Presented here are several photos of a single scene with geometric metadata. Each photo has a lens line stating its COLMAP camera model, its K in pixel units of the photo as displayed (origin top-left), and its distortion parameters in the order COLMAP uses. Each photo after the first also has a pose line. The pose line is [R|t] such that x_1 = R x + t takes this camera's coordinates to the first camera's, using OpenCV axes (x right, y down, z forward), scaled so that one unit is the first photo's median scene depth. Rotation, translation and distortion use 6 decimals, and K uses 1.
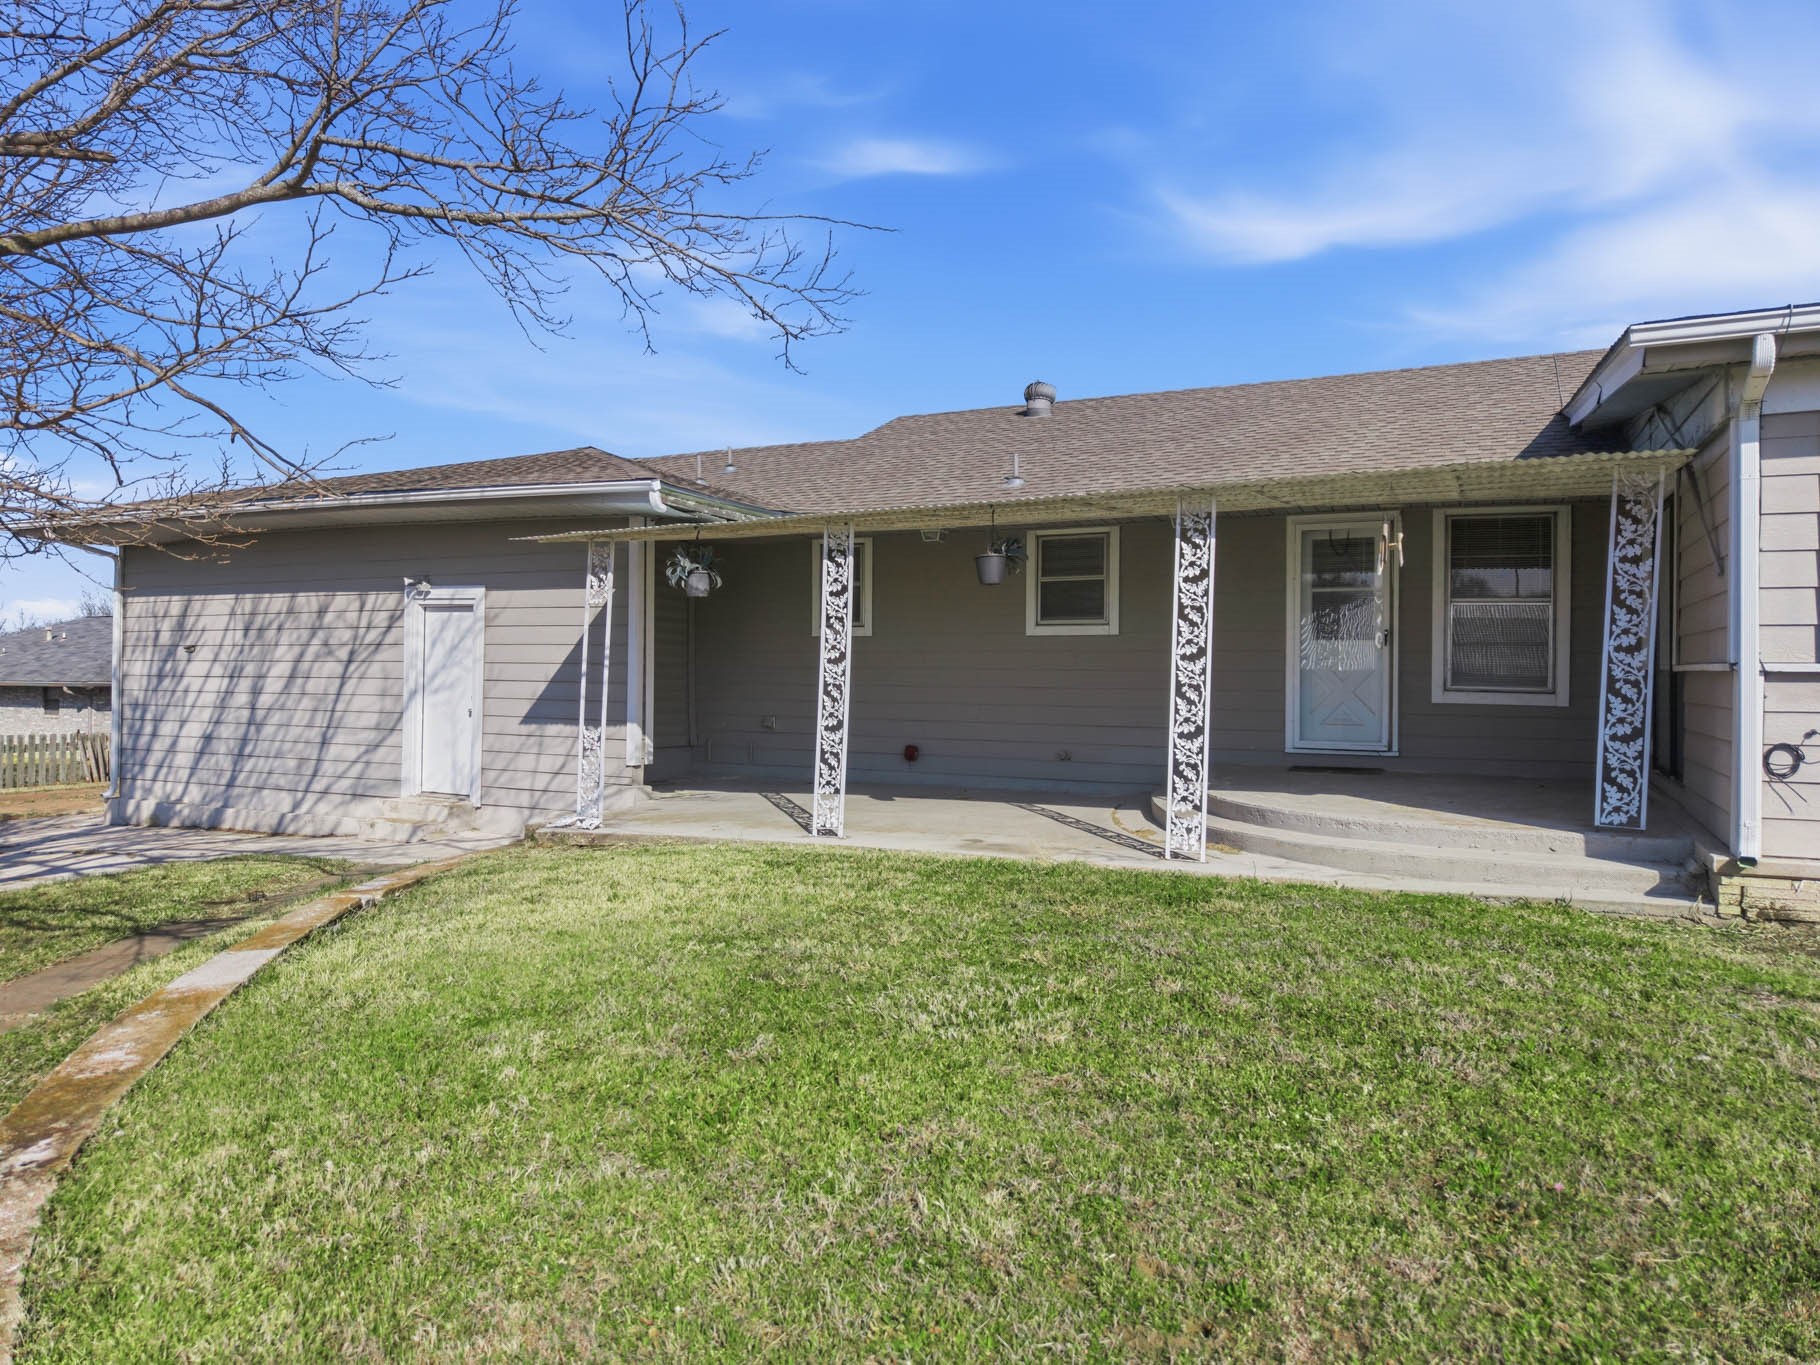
lens RADIAL K [[1218.7, 0, 910.0], [0, 1218.7, 682.5], [0, 0, 1]] dist [0.019213, -0.002362]
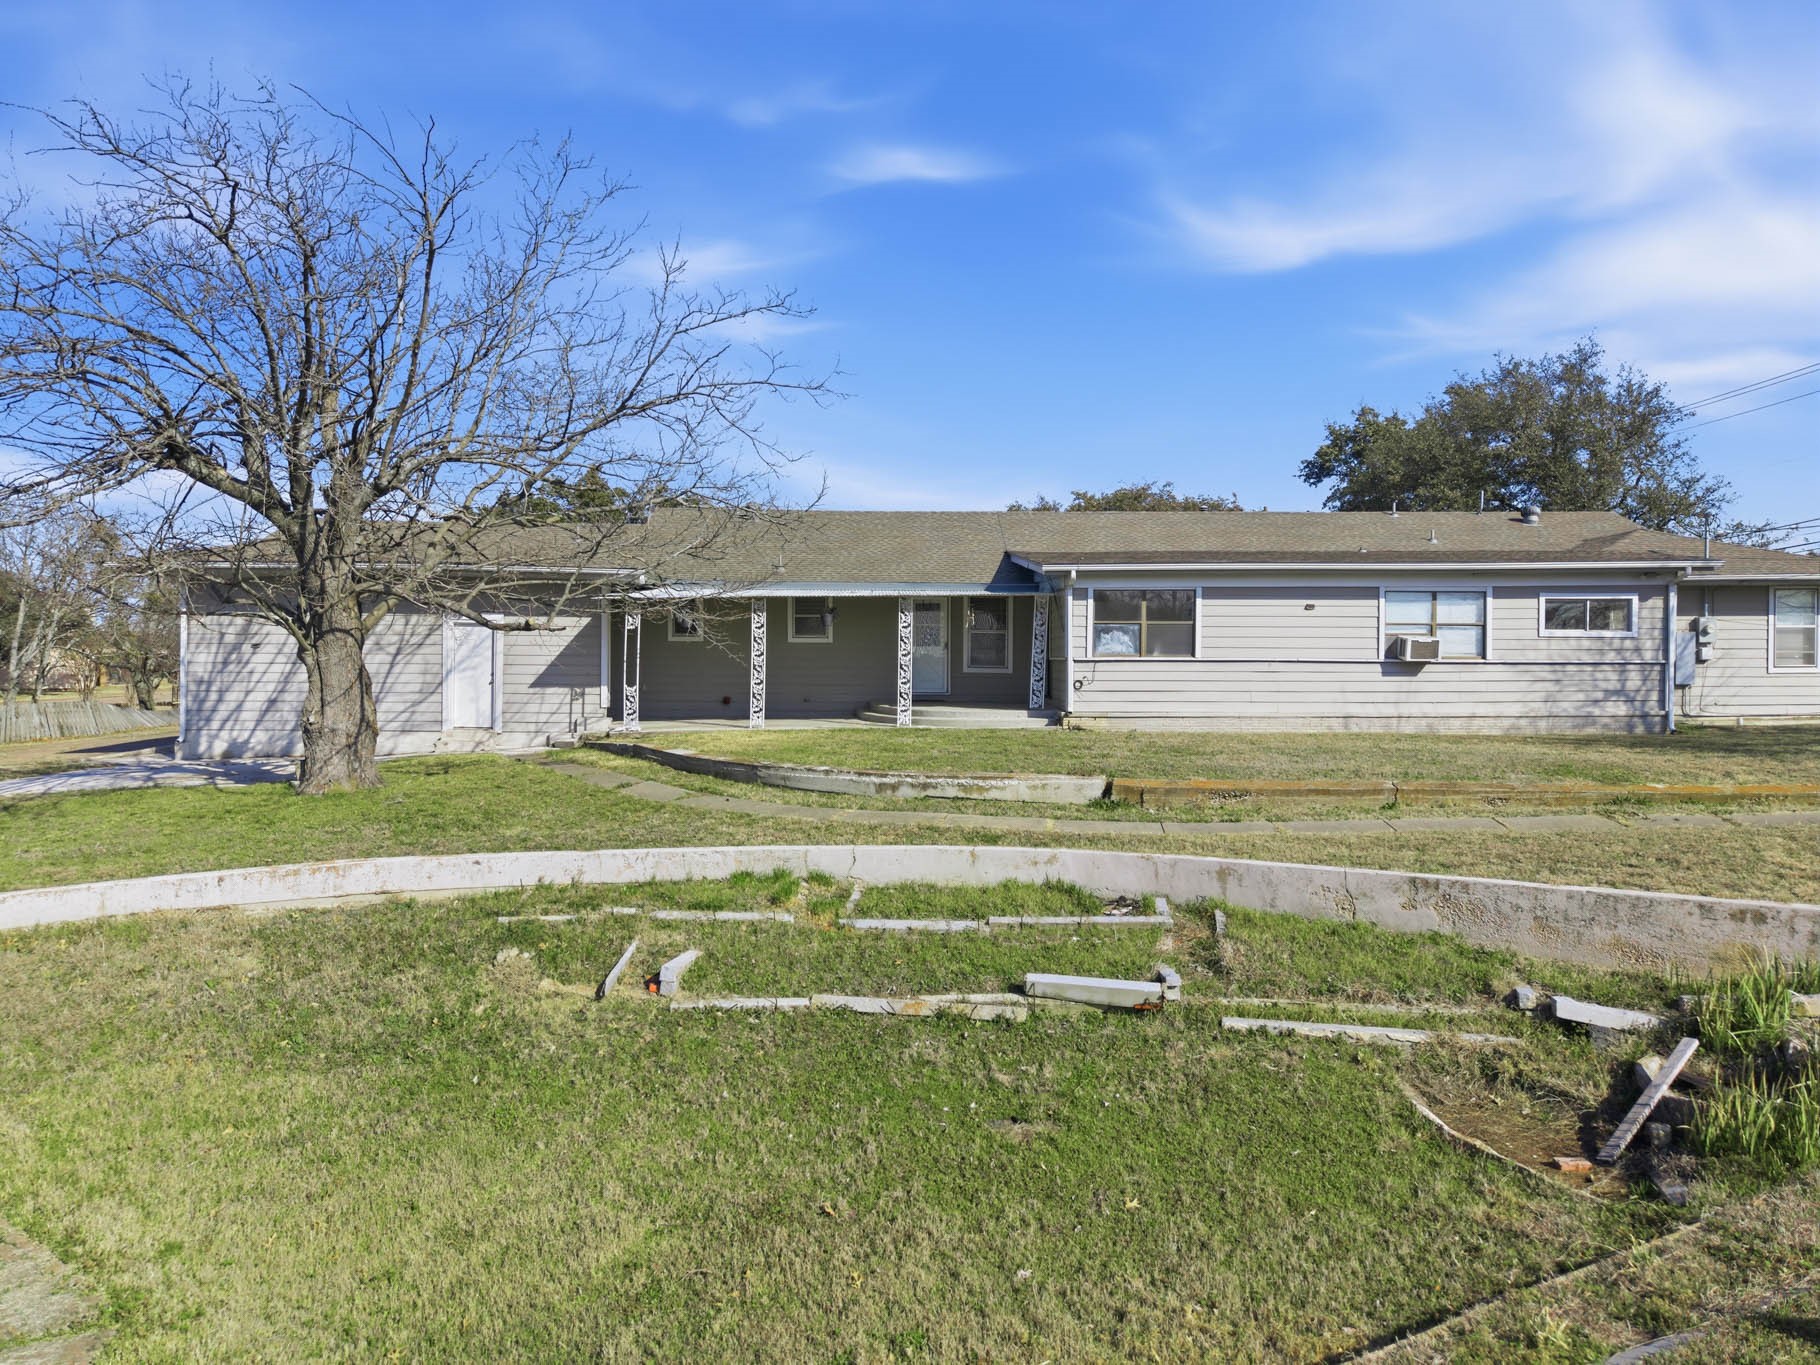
lens RADIAL K [[1218.7, 0, 910.0], [0, 1218.7, 682.5], [0, 0, 1]] dist [0.019213, -0.002362]
pose [[0.888388, -0.011419, 0.458951, -0.606827], [0.004945, 0.999871, 0.015305, 0.000095], [-0.459067, -0.011327, 0.888330, -0.864685]]
